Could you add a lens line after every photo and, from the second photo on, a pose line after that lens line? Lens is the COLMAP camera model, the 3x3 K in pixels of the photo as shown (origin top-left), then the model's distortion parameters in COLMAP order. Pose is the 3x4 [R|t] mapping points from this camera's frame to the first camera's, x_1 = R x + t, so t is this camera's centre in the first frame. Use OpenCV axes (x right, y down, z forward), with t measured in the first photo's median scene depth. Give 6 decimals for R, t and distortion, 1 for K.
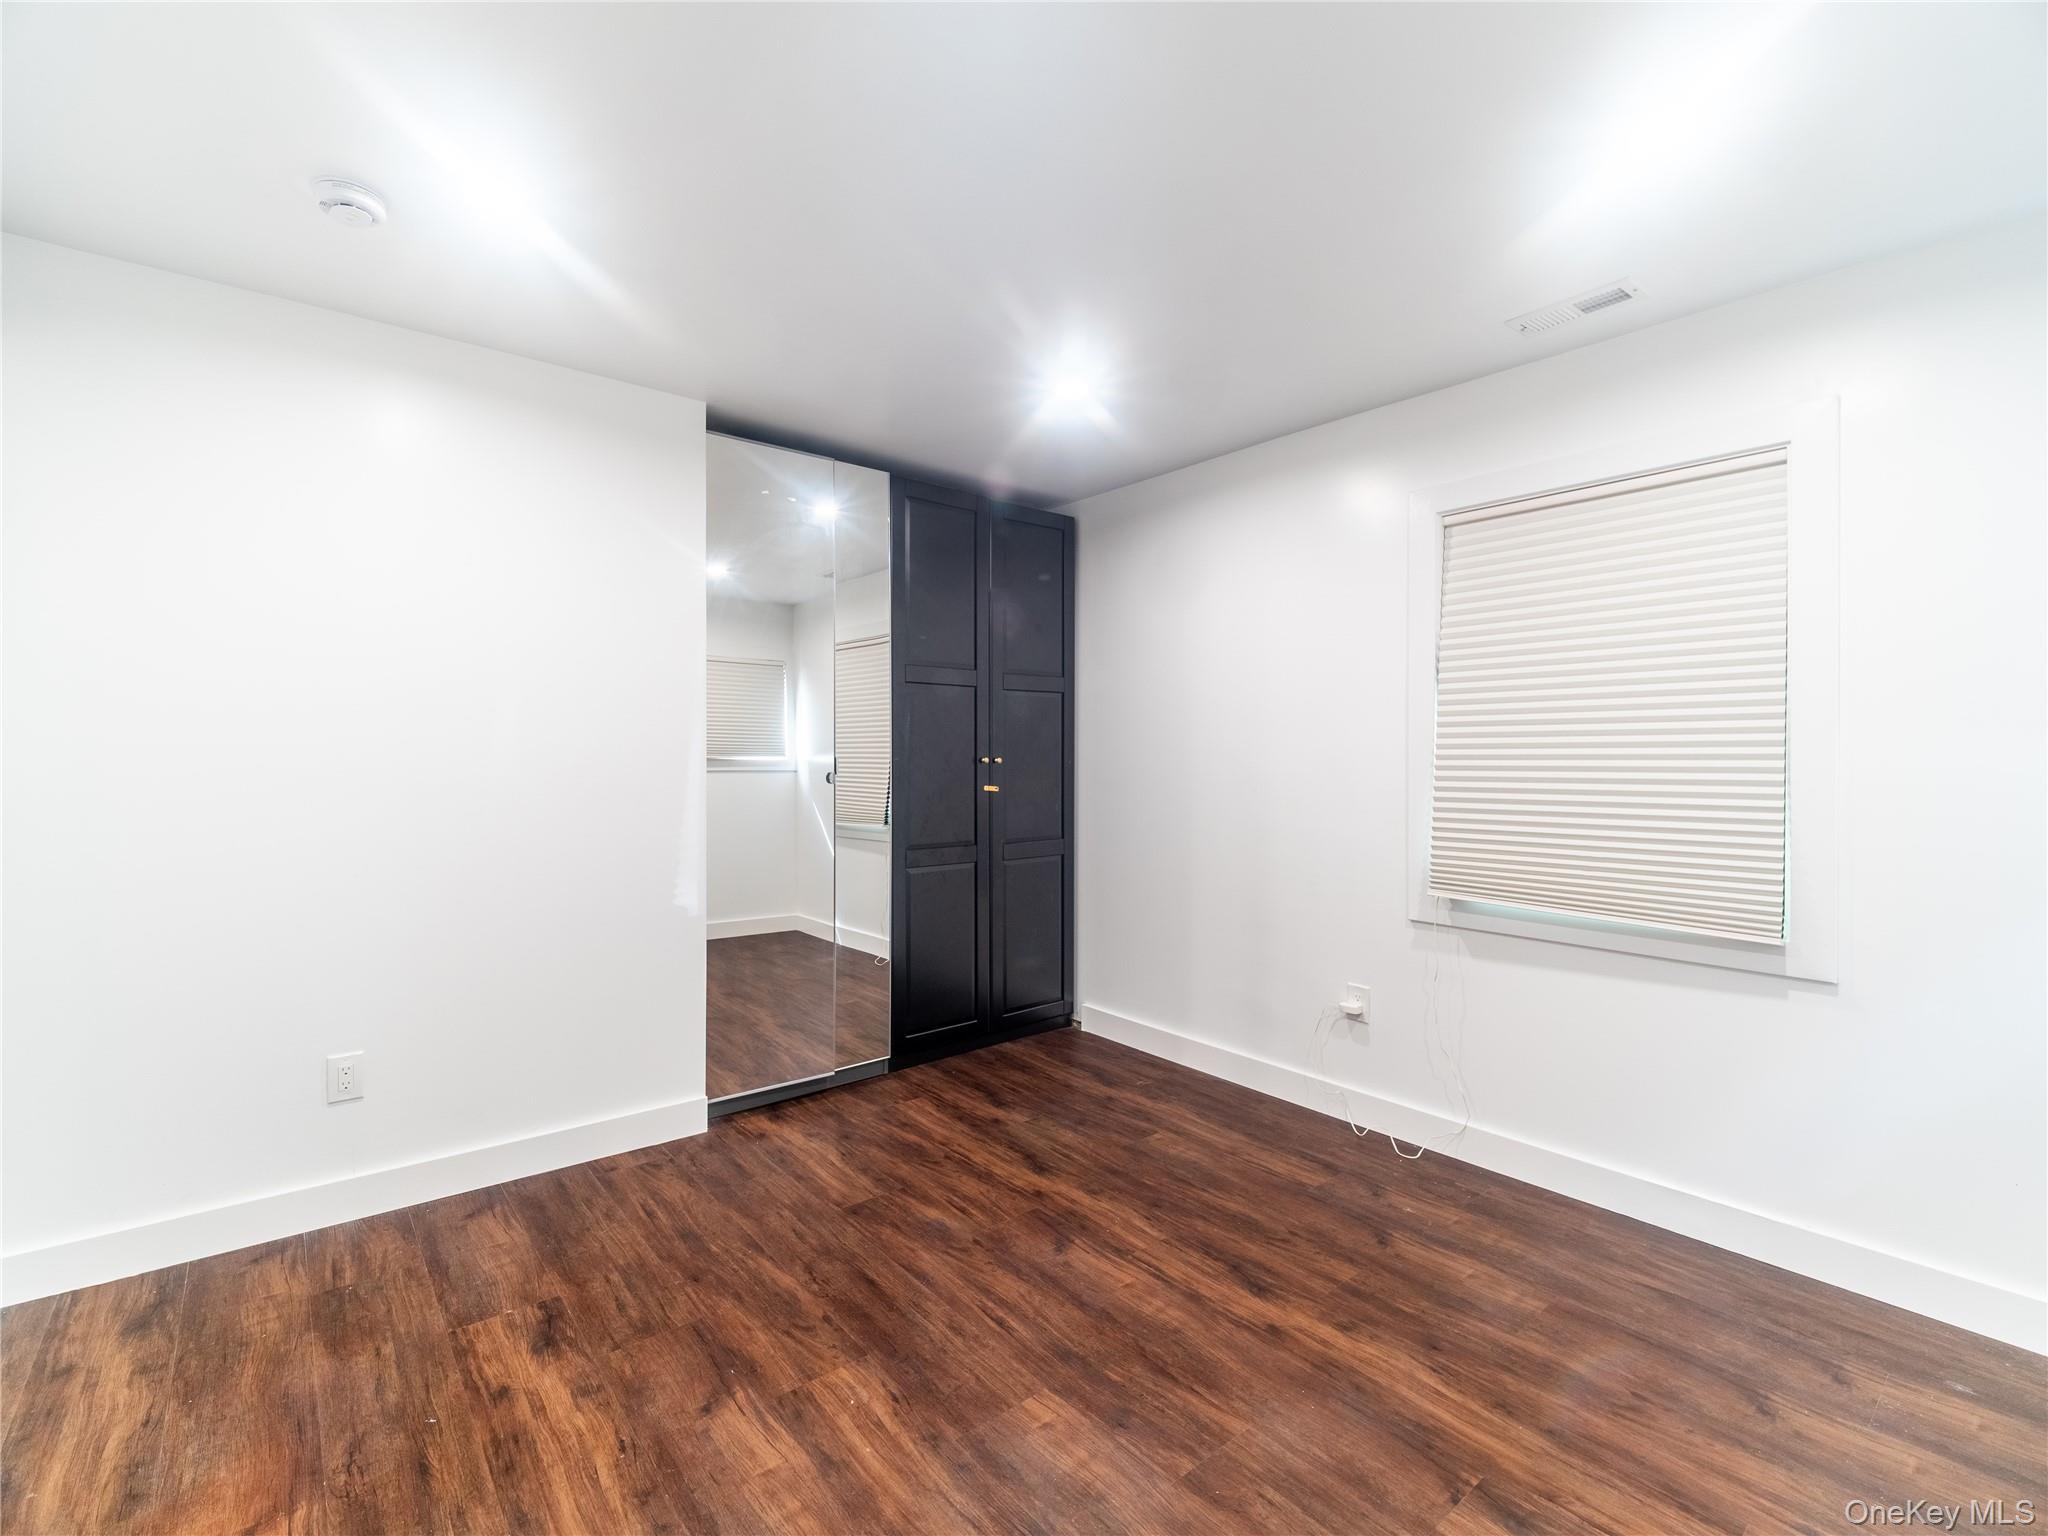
lens RADIAL K [[913.8, 0, 982.4], [0, 913.8, 742.6], [0, 0, 1]] dist [-0.002014, -0.004281]
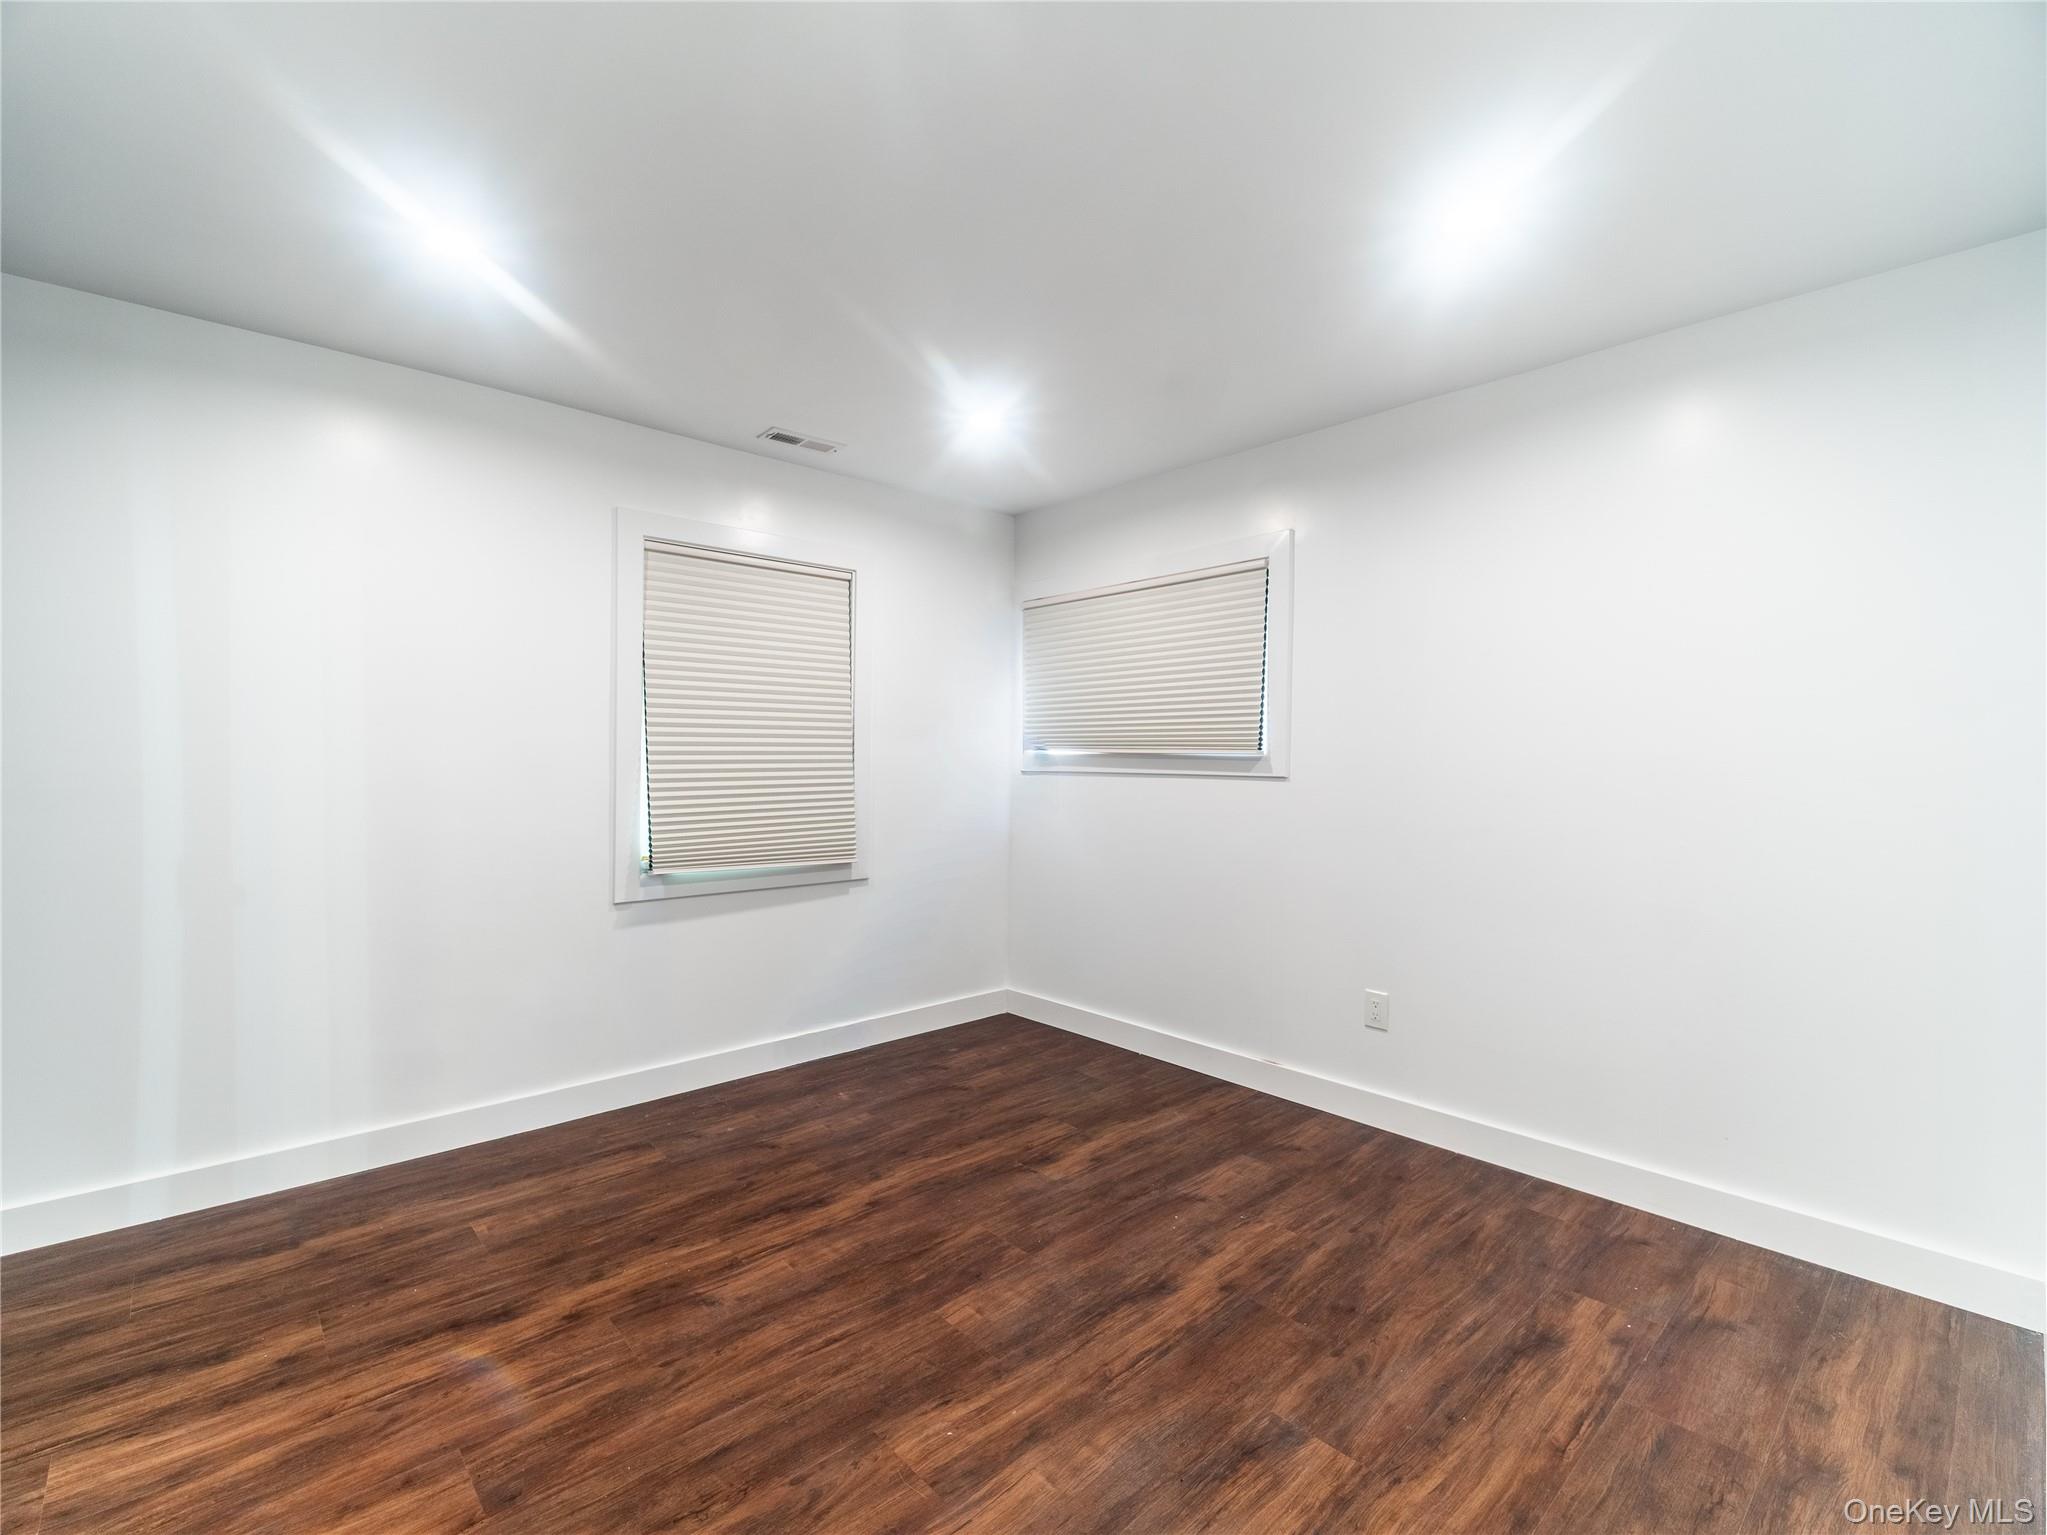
lens RADIAL K [[913.3, 0, 1039.6], [0, 913.3, 738.2], [0, 0, 1]] dist [-0.002014, -0.004281]
pose [[-0.074223, 0.010260, 0.997189, -0.865282], [-0.016736, 0.999793, -0.011532, 0.000931], [-0.997101, -0.017545, -0.074036, 0.768969]]
